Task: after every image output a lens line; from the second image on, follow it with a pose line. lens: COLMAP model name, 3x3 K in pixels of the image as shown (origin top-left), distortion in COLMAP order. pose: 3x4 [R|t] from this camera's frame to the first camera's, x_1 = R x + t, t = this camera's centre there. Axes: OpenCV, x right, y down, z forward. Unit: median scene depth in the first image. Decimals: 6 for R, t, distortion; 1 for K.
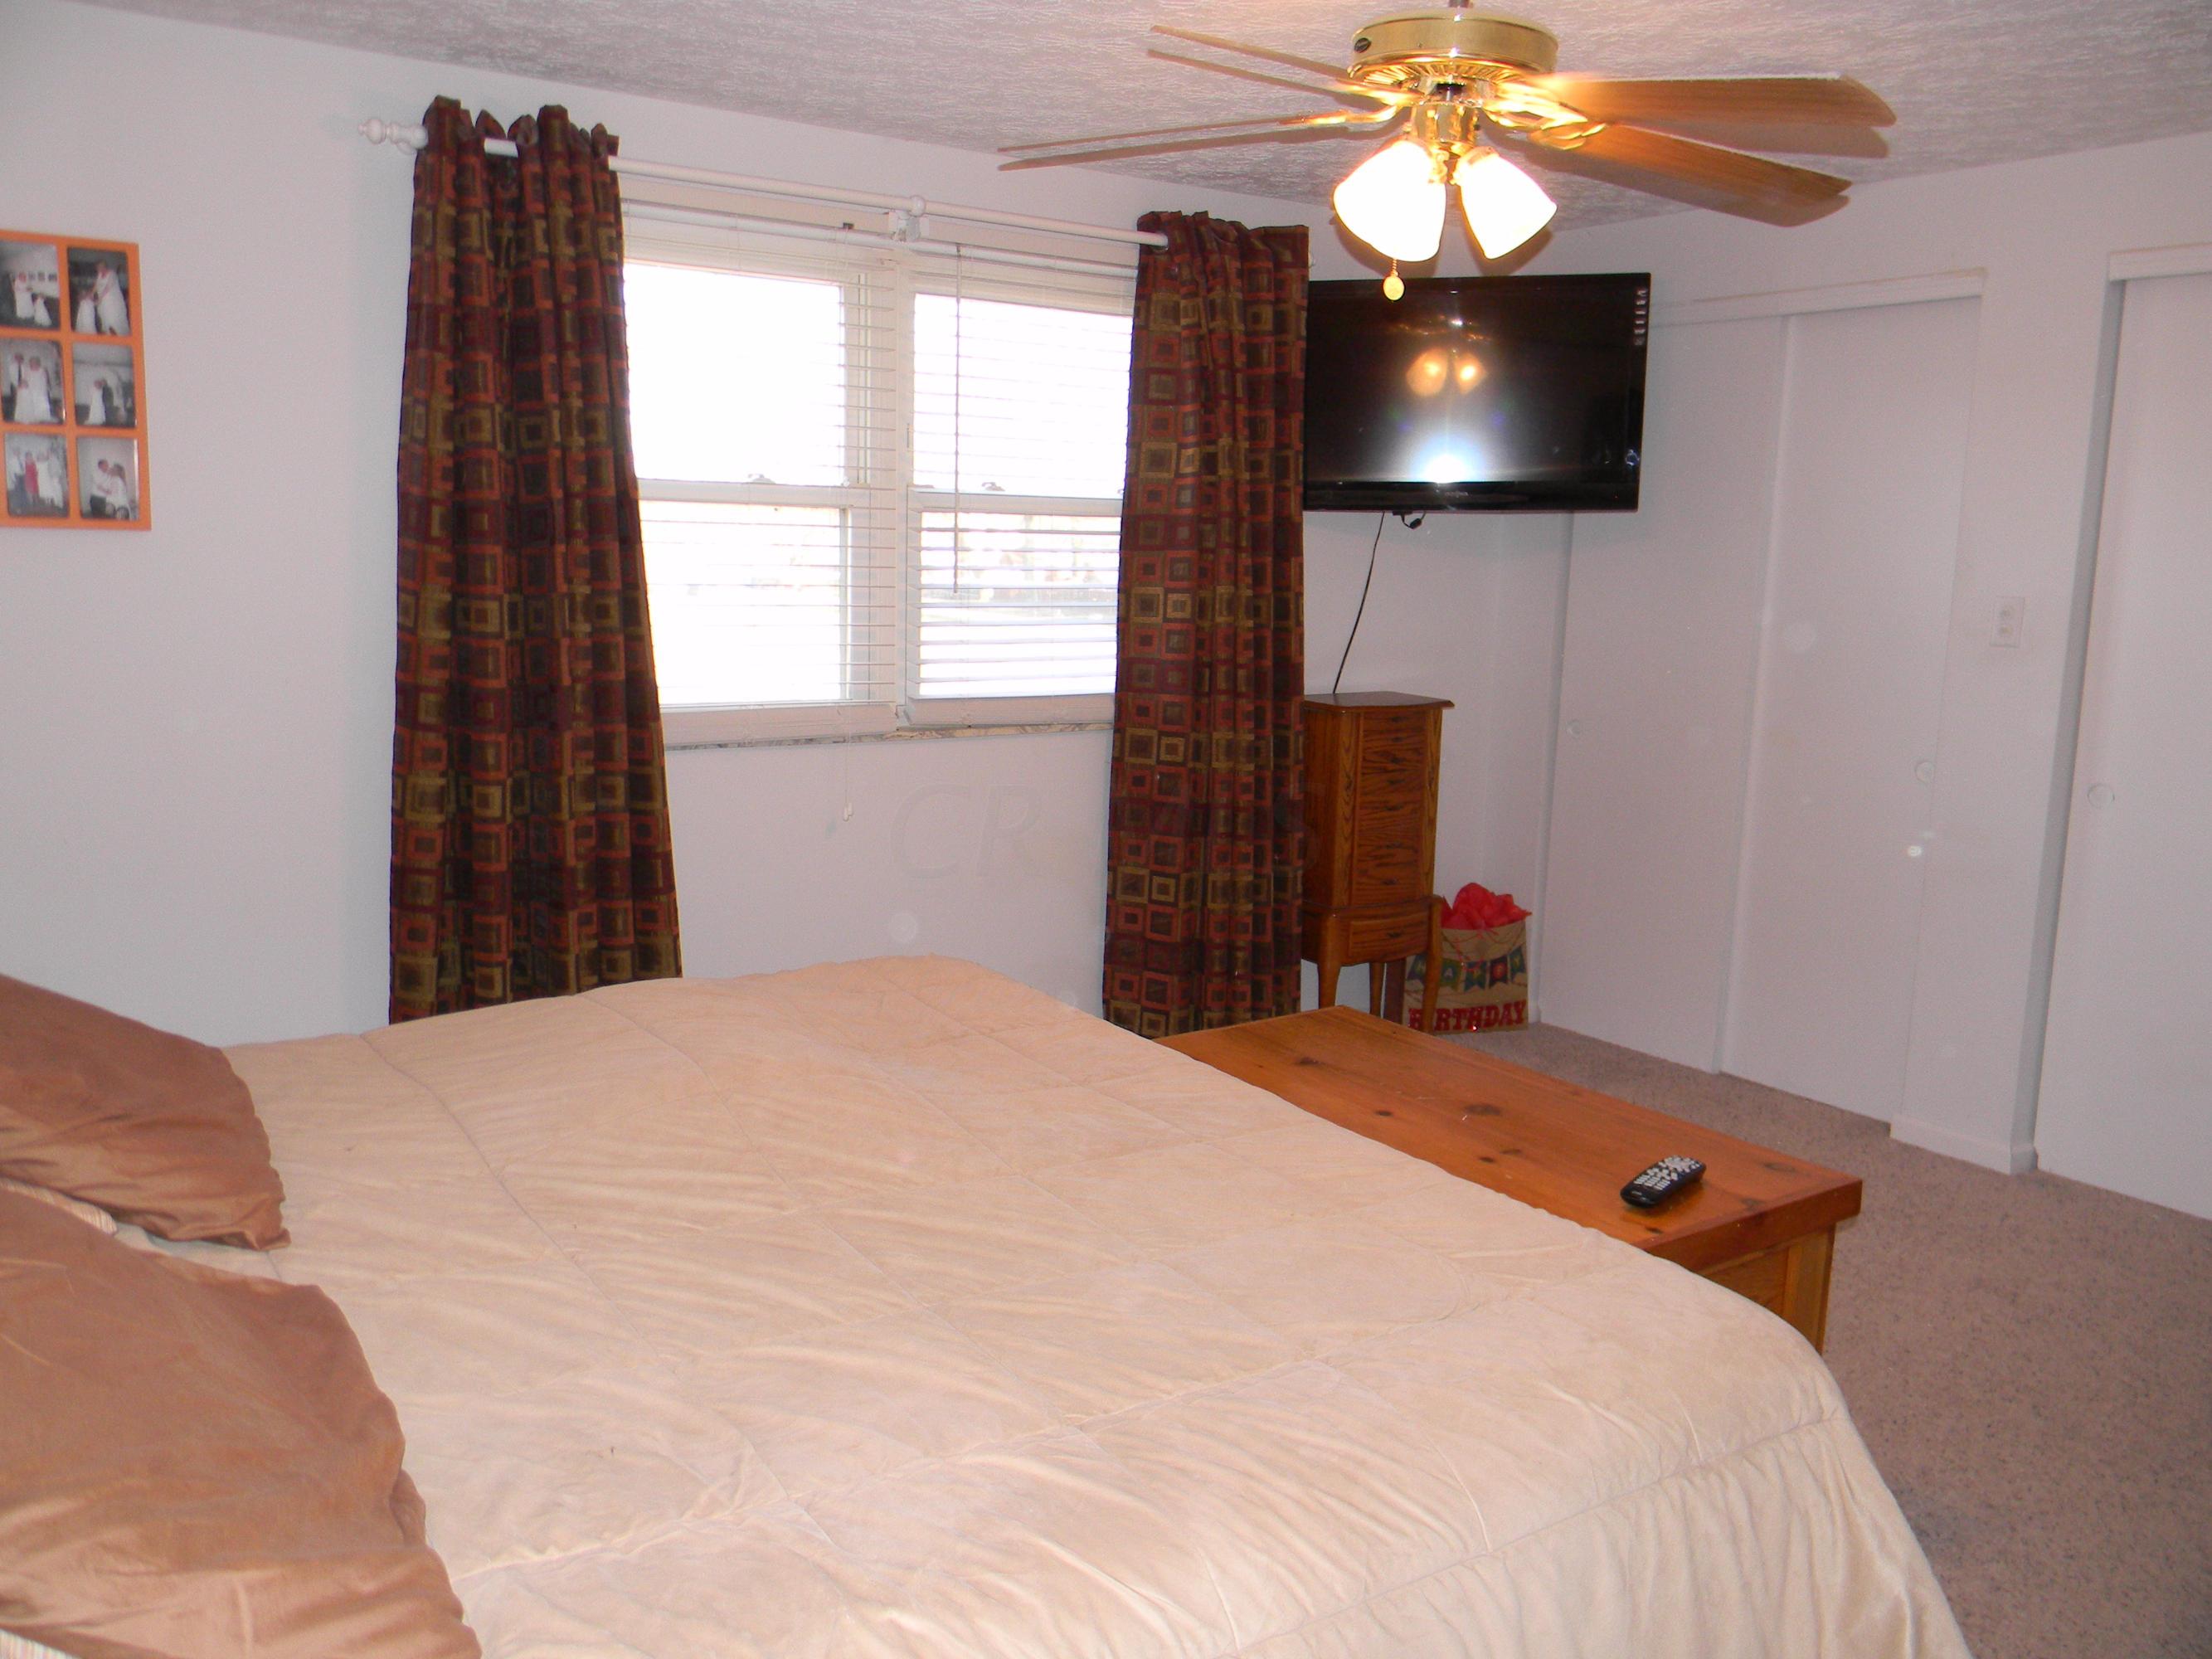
lens RADIAL K [[1763.6, 0, 1088.9], [0, 1763.6, 814.8], [0, 0, 1]] dist [0.004295, -0.019876]
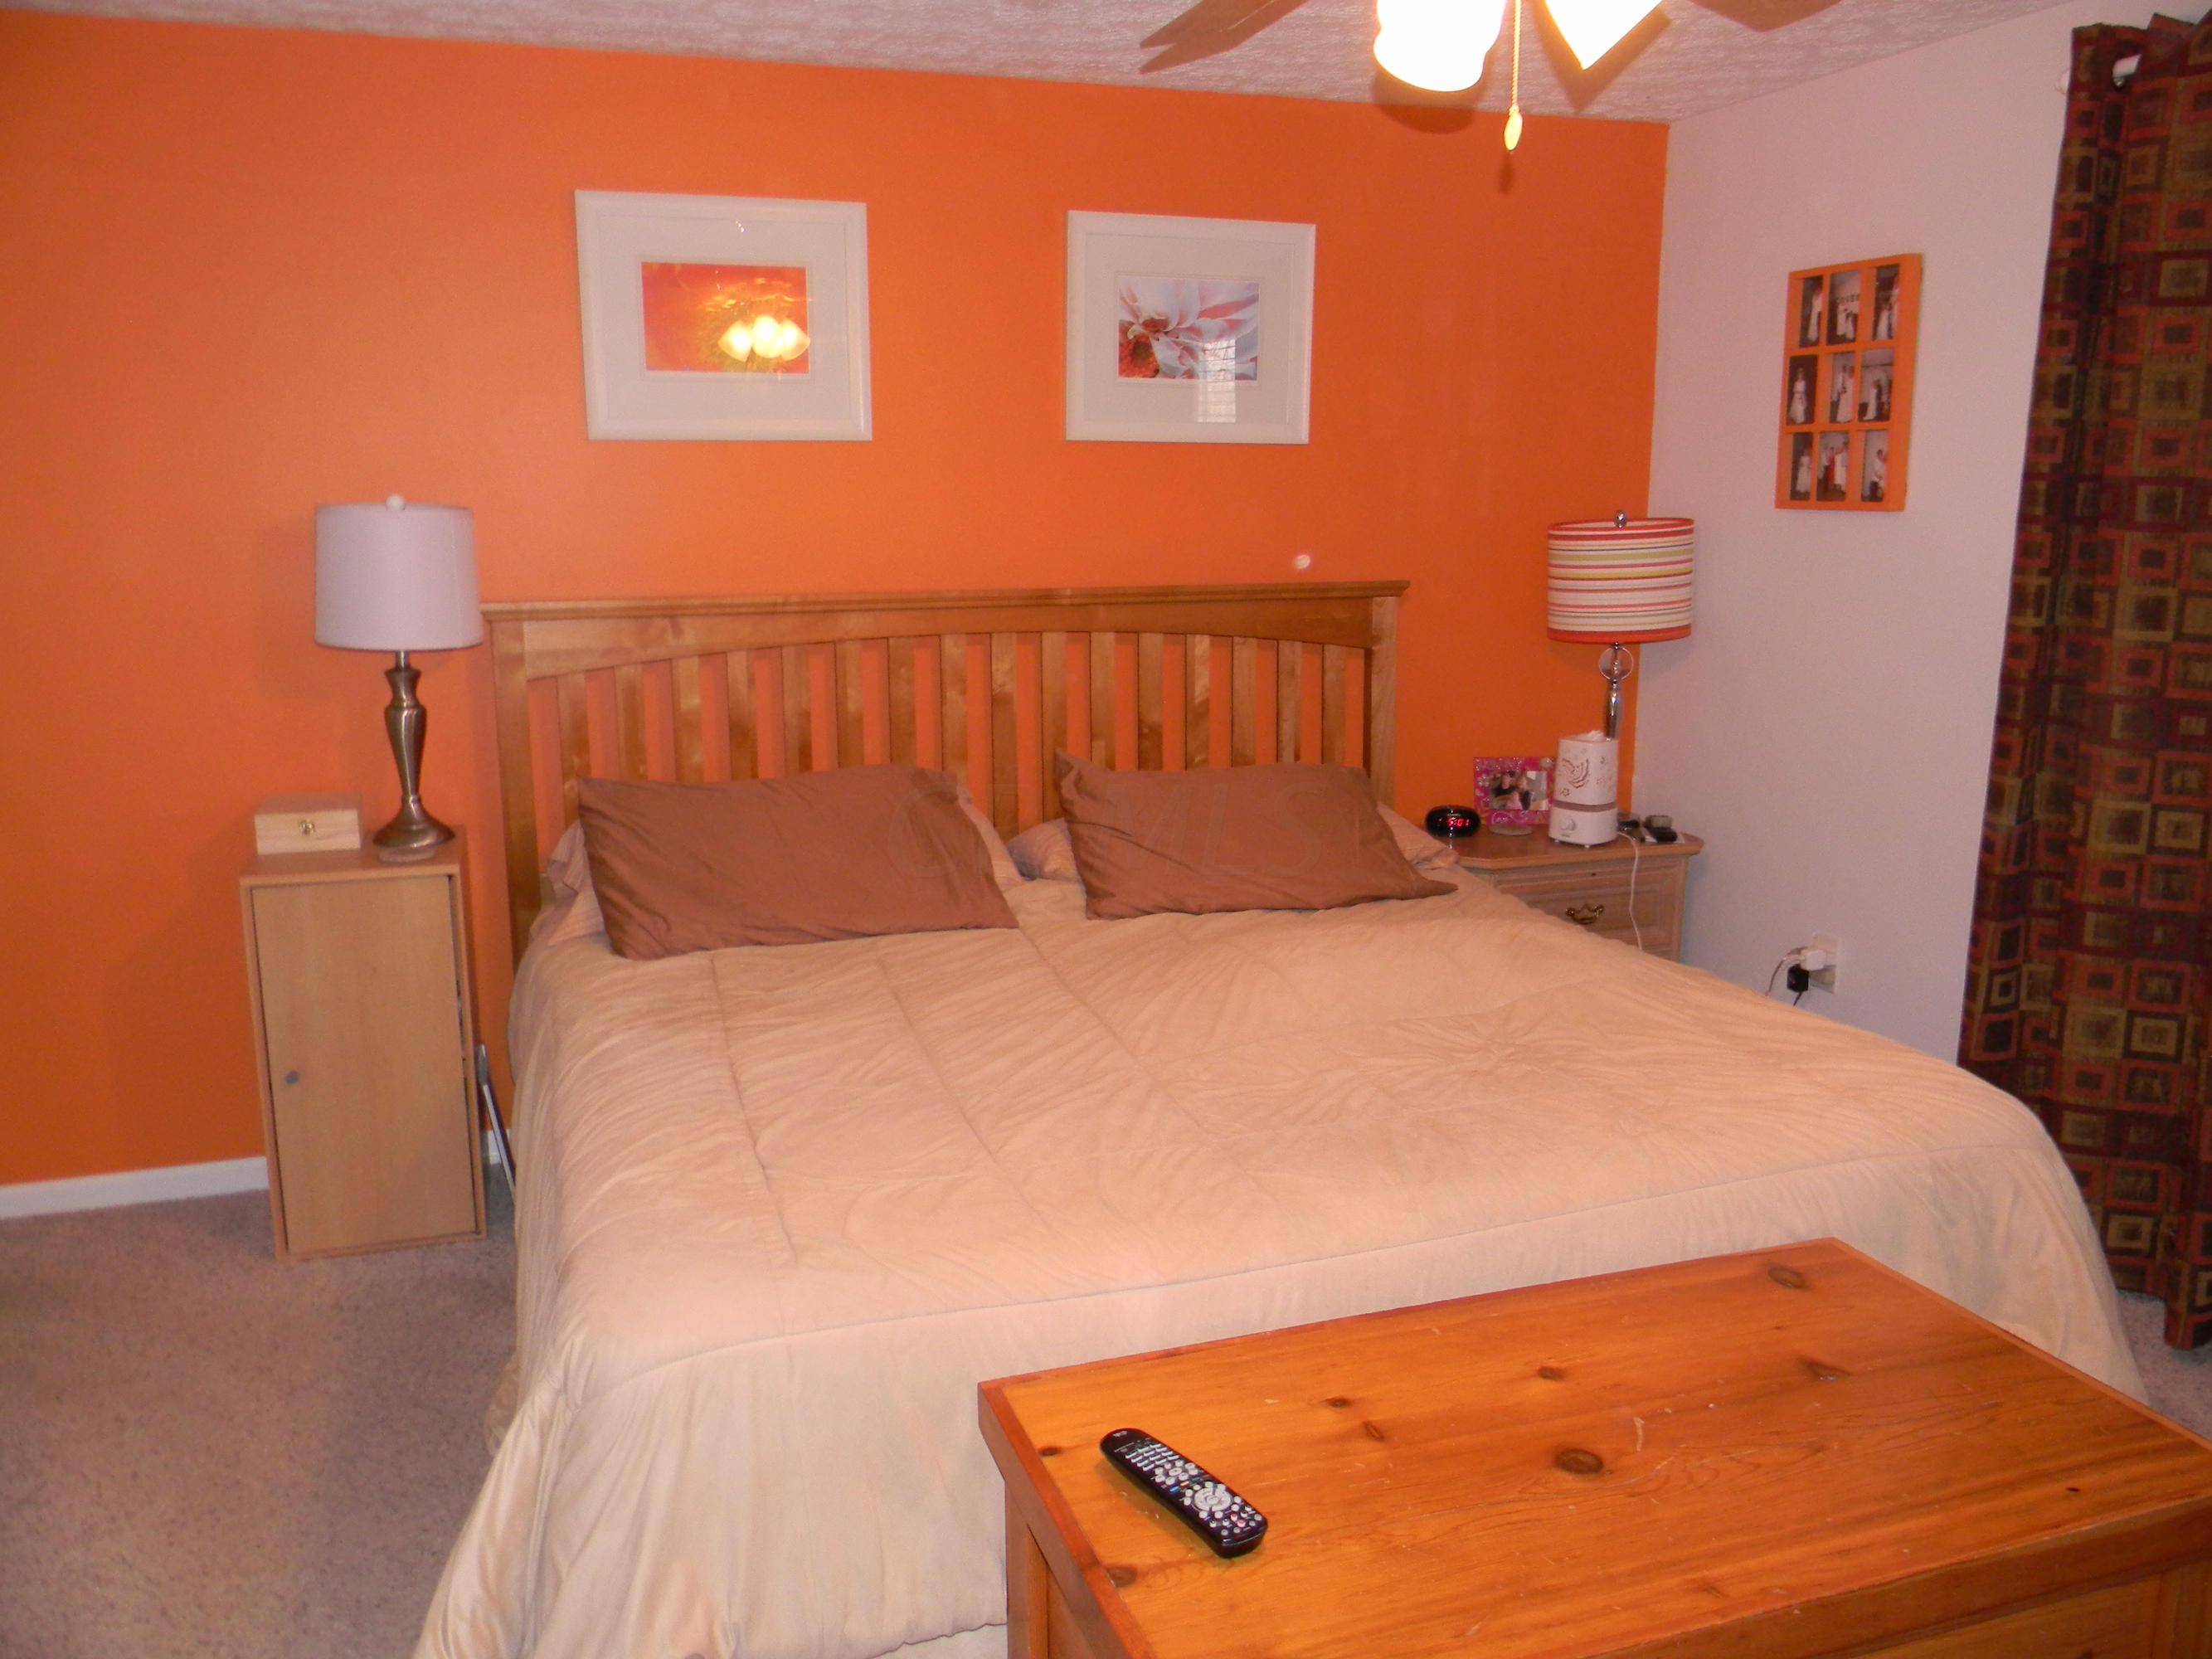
lens RADIAL K [[1763.6, 0, 1088.9], [0, 1763.6, 814.8], [0, 0, 1]] dist [0.004295, -0.019876]
pose [[-0.267532, 0.153438, -0.951253, 0.721201], [-0.146944, 0.969195, 0.197659, -0.124492], [0.952278, 0.192662, -0.236744, 0.842992]]
